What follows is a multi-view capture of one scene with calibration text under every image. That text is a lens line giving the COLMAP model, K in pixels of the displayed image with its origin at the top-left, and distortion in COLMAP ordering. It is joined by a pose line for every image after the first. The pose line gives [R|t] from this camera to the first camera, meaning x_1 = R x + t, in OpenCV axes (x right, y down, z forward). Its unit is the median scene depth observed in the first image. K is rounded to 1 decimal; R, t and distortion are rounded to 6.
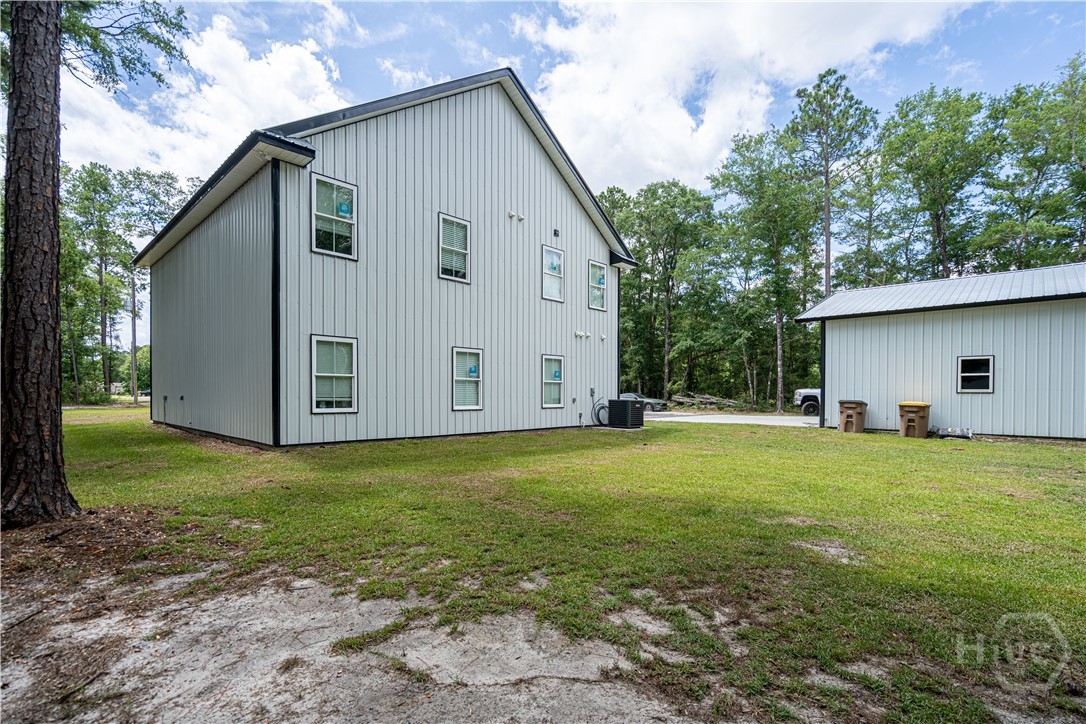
lens RADIAL K [[505.7, 0, 555.3], [0, 505.7, 398.2], [0, 0, 1]] dist [-0.003152, 0.000551]
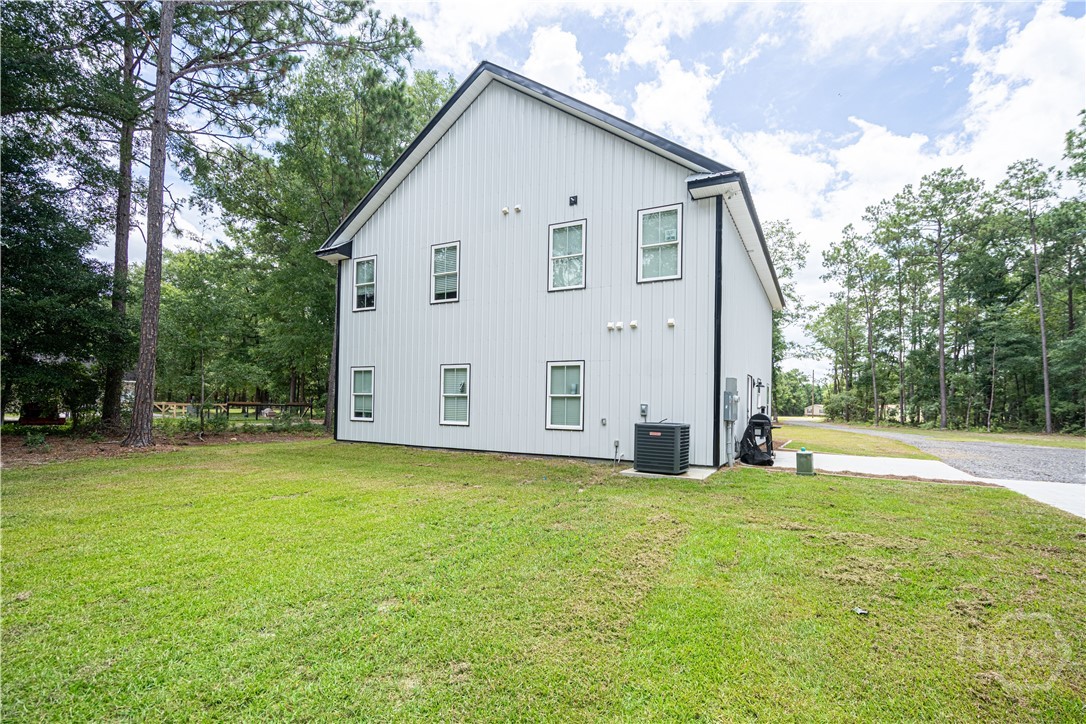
lens RADIAL K [[505.7, 0, 555.3], [0, 505.7, 398.2], [0, 0, 1]] dist [-0.003152, 0.000551]
pose [[0.254611, -0.022448, -0.966783, 0.853695], [-0.031612, 0.999003, -0.031522, -0.005351], [0.966527, 0.038587, 0.253647, 0.931665]]
